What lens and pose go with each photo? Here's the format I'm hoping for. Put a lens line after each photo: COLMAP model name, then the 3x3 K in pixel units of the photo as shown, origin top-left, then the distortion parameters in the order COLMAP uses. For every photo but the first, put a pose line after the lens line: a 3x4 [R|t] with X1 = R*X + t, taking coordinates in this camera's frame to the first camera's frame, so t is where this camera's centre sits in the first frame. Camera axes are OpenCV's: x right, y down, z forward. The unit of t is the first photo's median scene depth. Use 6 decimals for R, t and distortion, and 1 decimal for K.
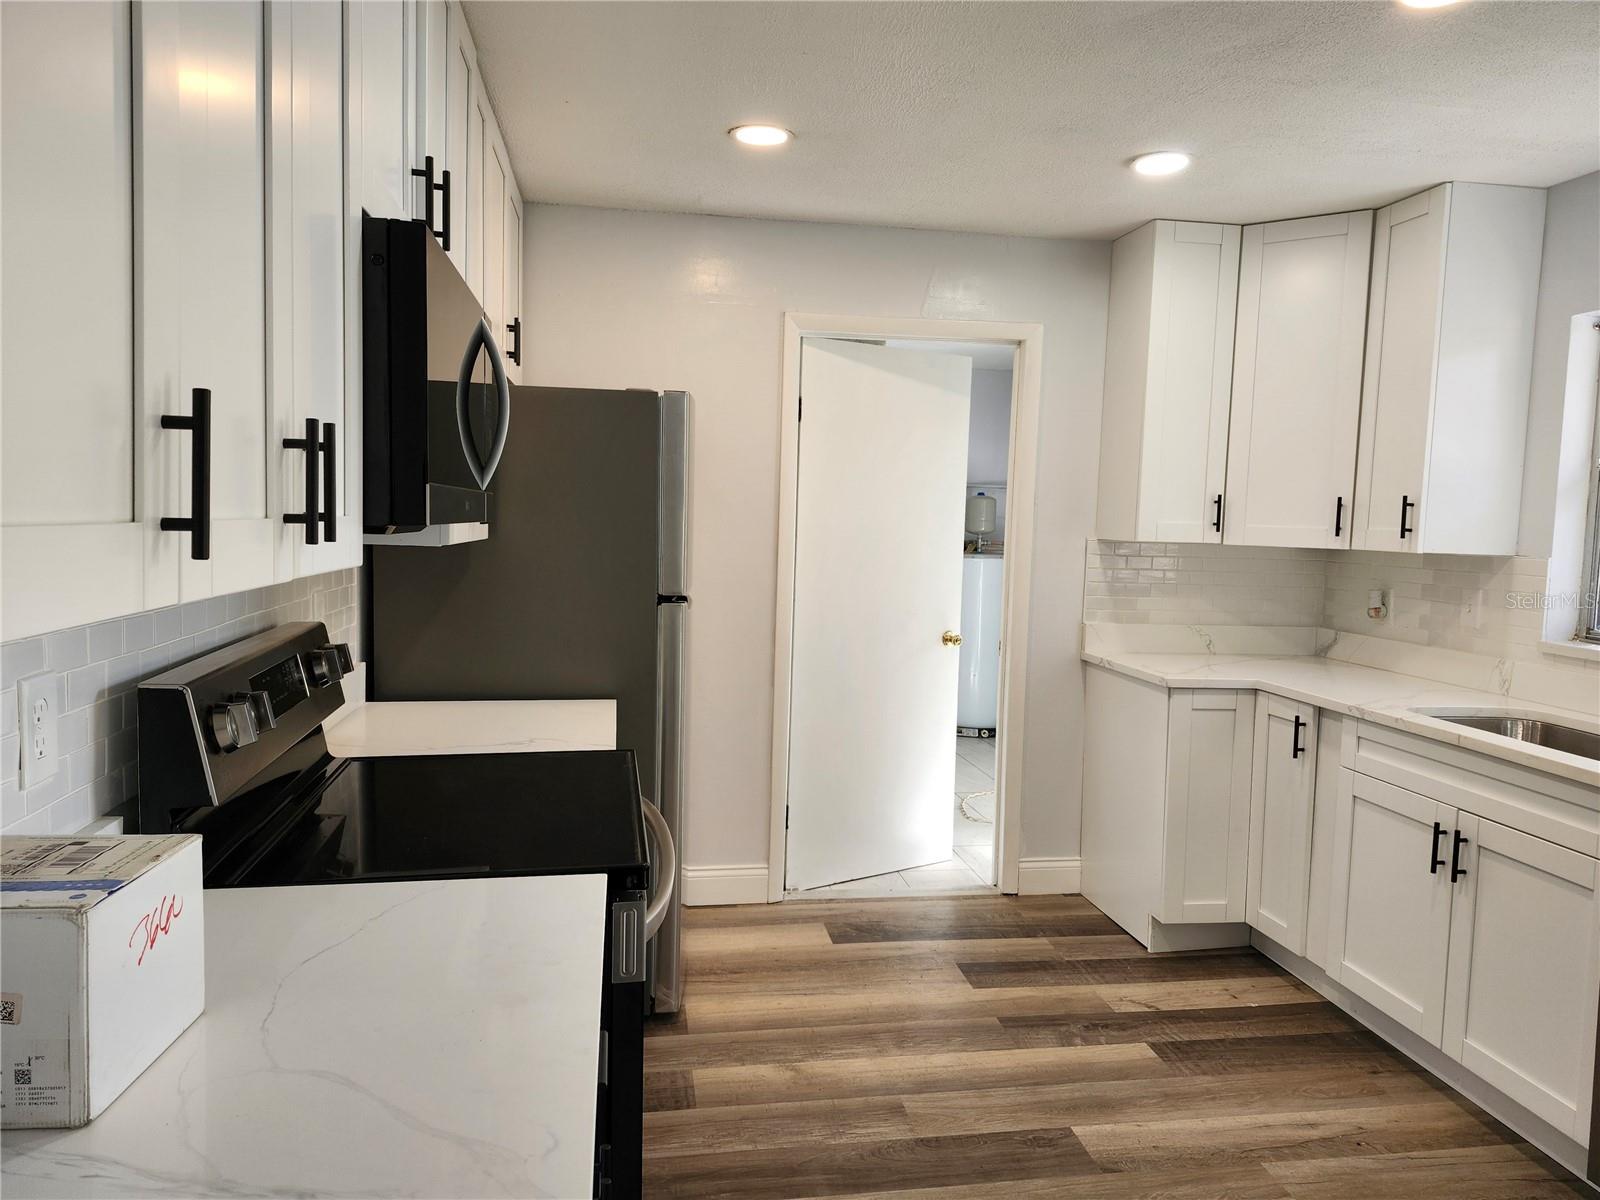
lens RADIAL K [[1107.3, 0, 808.8], [0, 1107.3, 596.5], [0, 0, 1]] dist [0.101386, -0.126925]
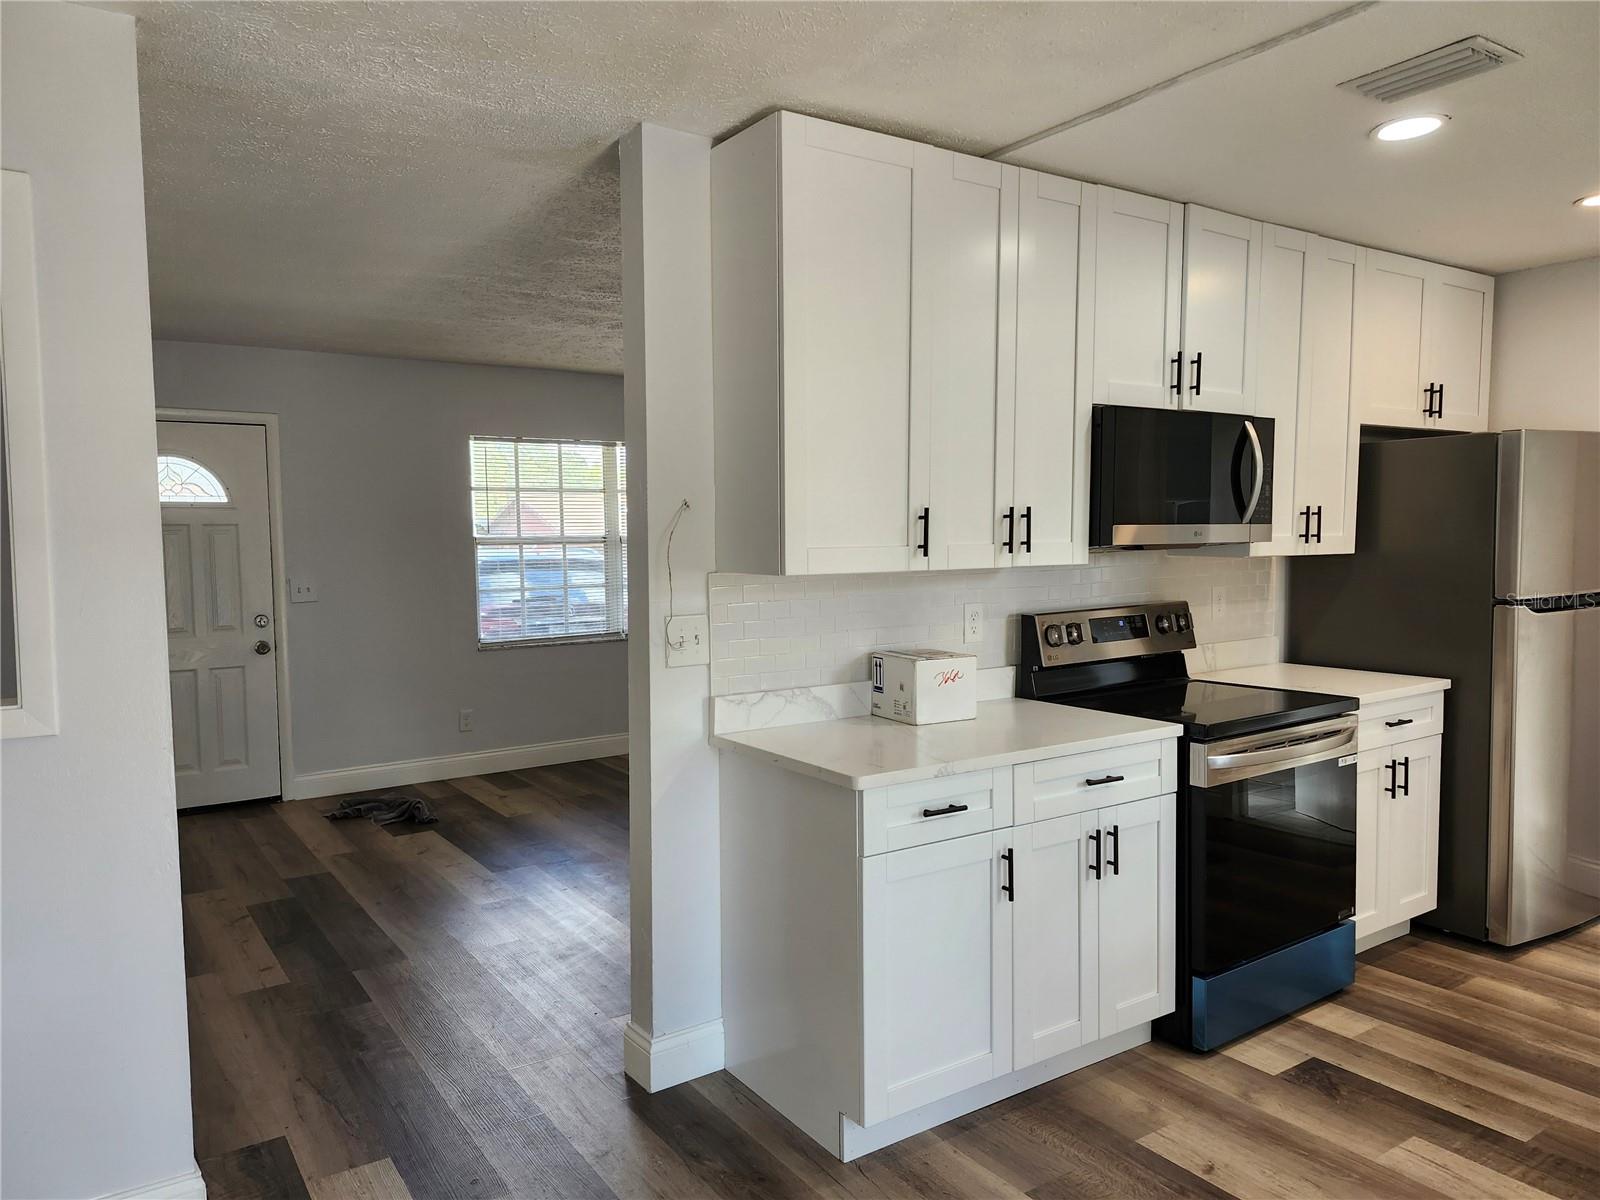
lens RADIAL K [[1085.0, 0, 791.7], [0, 1085.0, 616.8], [0, 0, 1]] dist [0.096783, -0.112701]
pose [[0.410571, 0.040594, -0.910924, 0.580918], [-0.046053, 0.998657, 0.023747, 0.022642], [0.910665, 0.032201, 0.411889, -0.182987]]
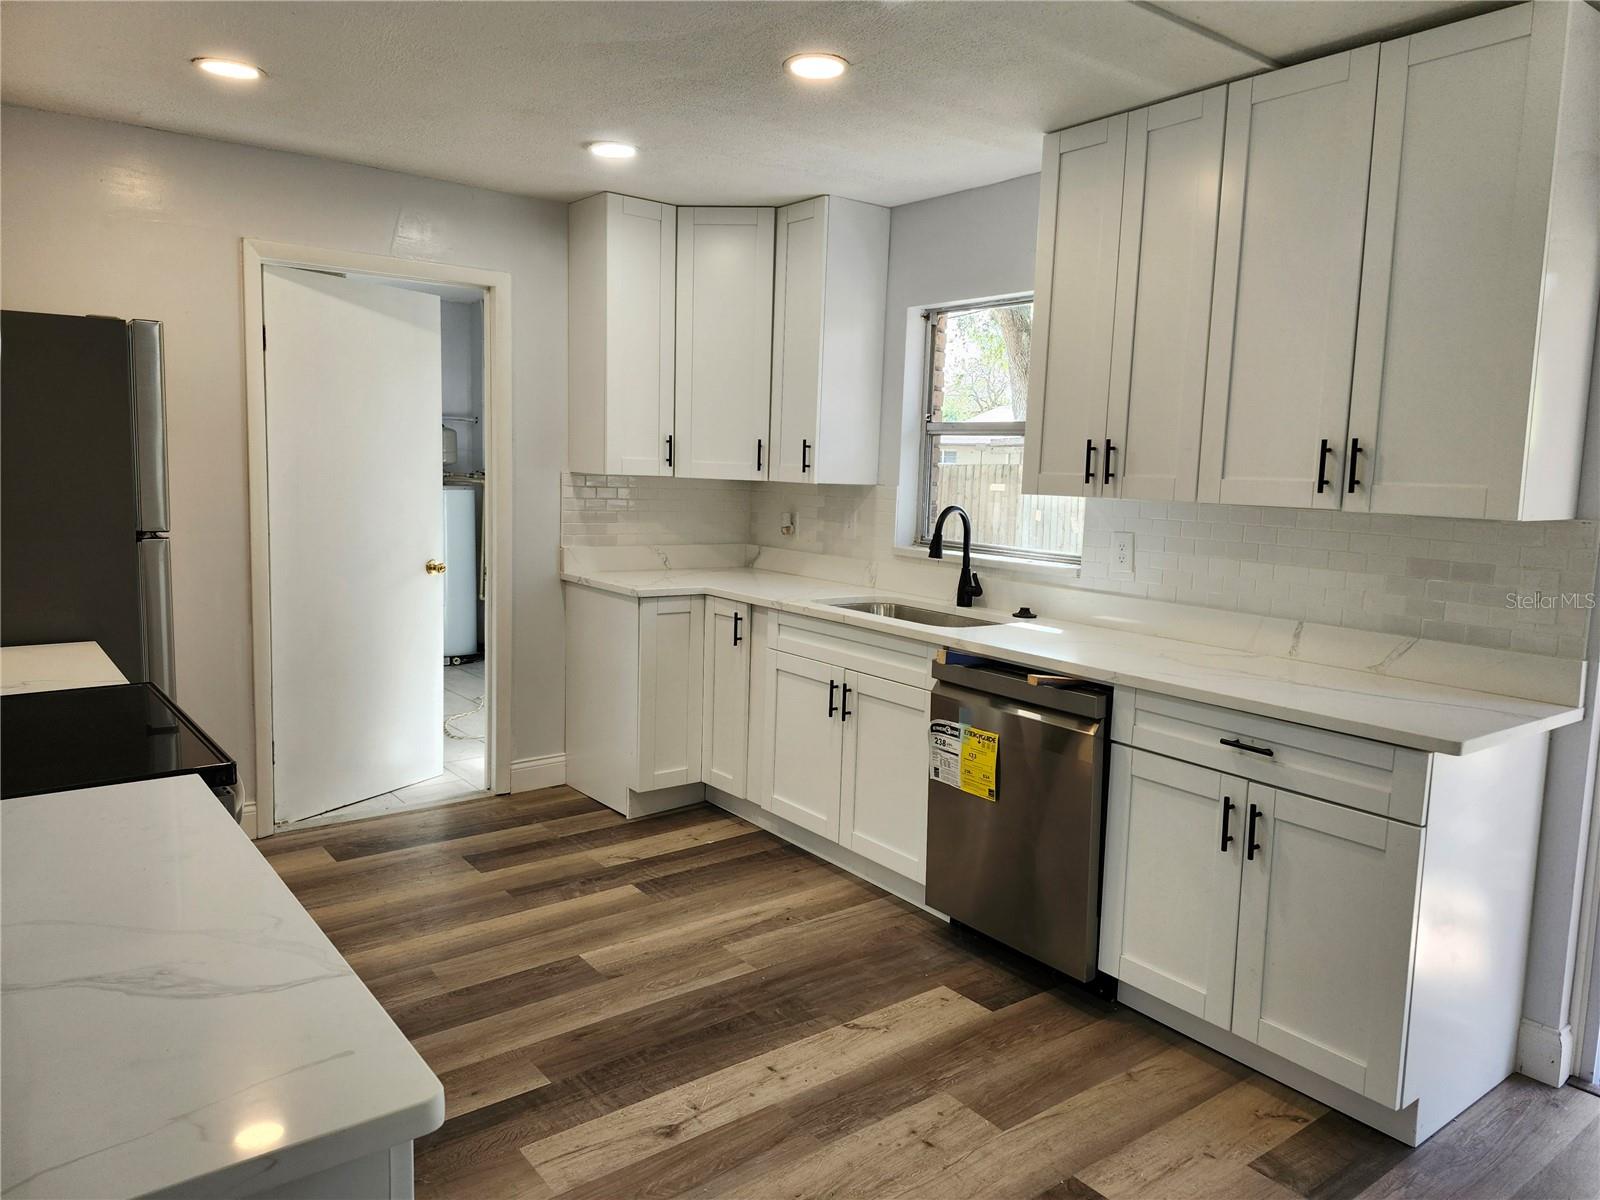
lens RADIAL K [[1107.3, 0, 808.8], [0, 1107.3, 596.5], [0, 0, 1]] dist [0.101386, -0.126925]
pose [[0.881363, -0.056241, 0.469080, -0.075058], [0.027618, 0.997325, 0.067684, 0.005103], [-0.471631, -0.046699, 0.880558, -0.133400]]
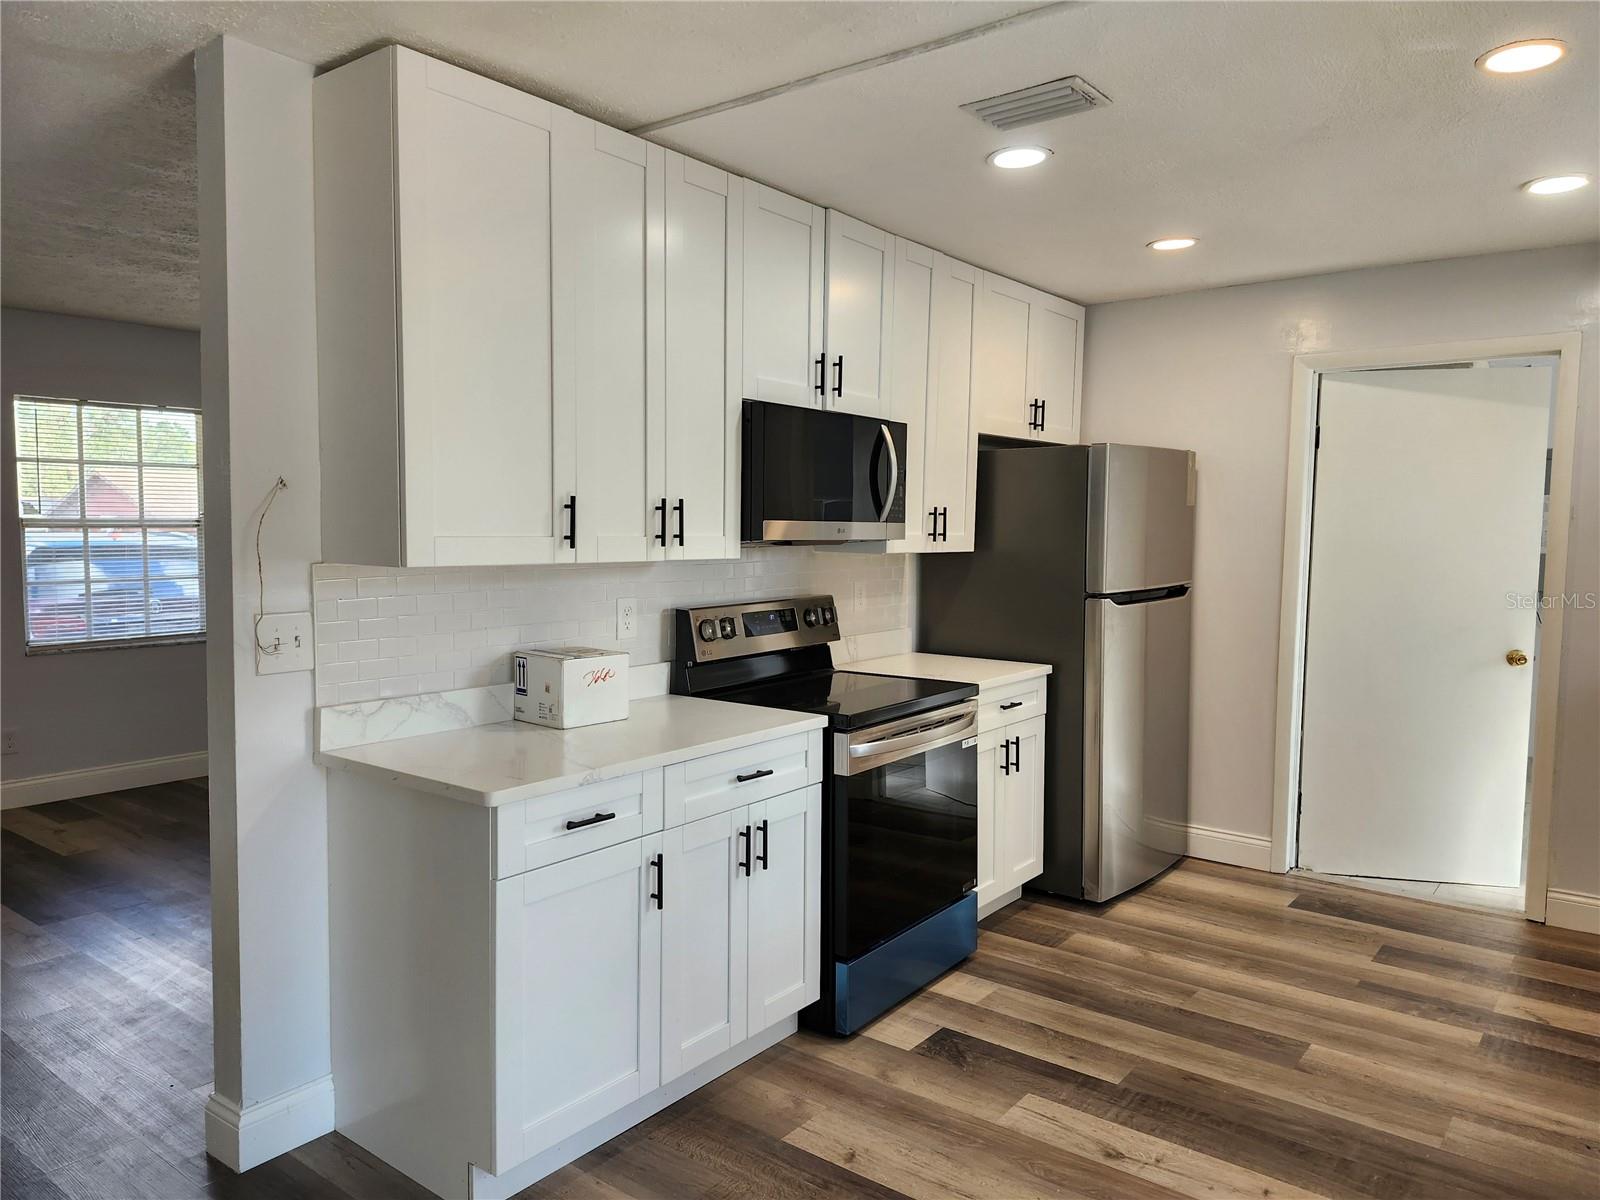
lens RADIAL K [[1085.0, 0, 791.7], [0, 1085.0, 616.8], [0, 0, 1]] dist [0.096783, -0.112701]
pose [[0.666936, 0.042467, -0.743904, 0.553548], [-0.046011, 0.998816, 0.015769, 0.021139], [0.743693, 0.023711, 0.668100, -0.153497]]
